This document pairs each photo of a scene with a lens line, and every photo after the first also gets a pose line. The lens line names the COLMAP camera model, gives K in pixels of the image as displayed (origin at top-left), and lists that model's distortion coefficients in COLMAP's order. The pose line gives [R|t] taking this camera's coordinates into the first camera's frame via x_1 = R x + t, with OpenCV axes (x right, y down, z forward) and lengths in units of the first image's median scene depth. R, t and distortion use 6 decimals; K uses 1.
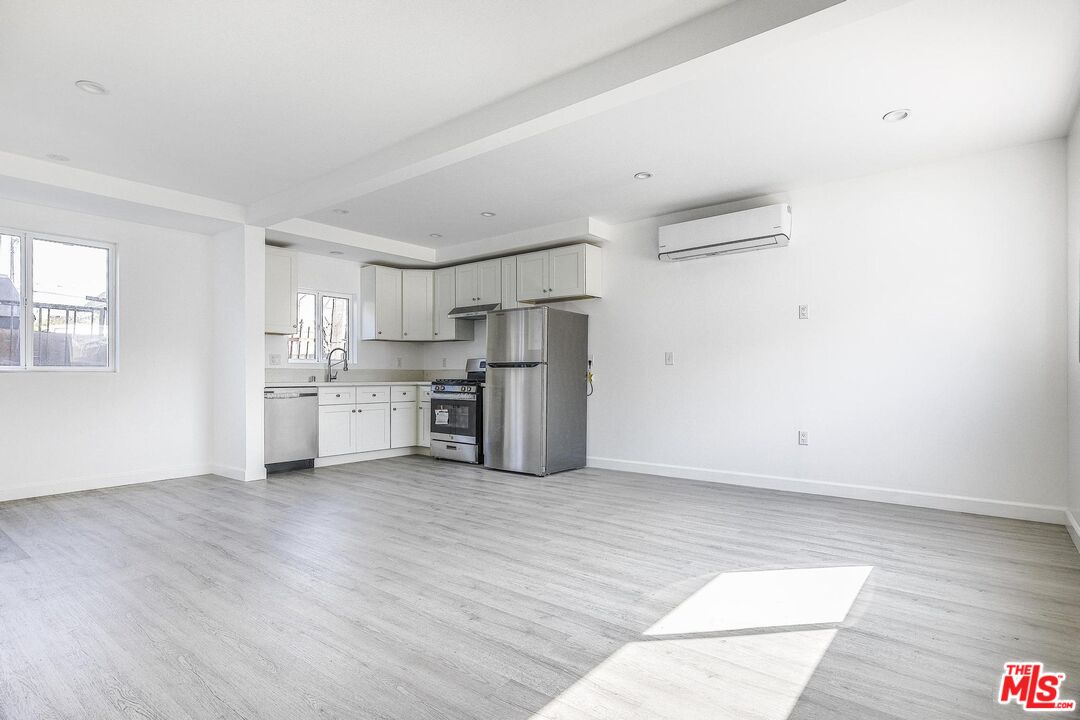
lens RADIAL K [[547.6, 0, 547.0], [0, 547.6, 365.2], [0, 0, 1]] dist [0.001741, -0.000862]
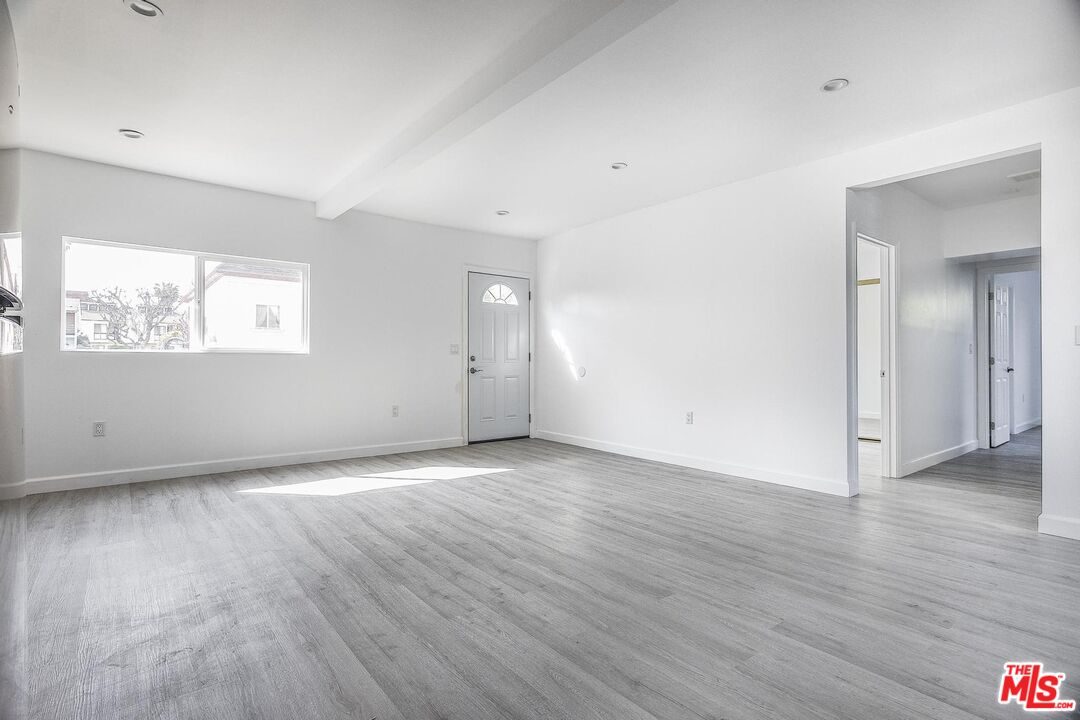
lens RADIAL K [[547.6, 0, 543.0], [0, 547.6, 354.9], [0, 0, 1]] dist [0.001741, -0.000862]
pose [[-0.971107, -0.001048, 0.238643, -0.260839], [-0.007834, 0.999591, -0.027487, 0.017047], [-0.238516, -0.028562, -0.970718, 1.047820]]
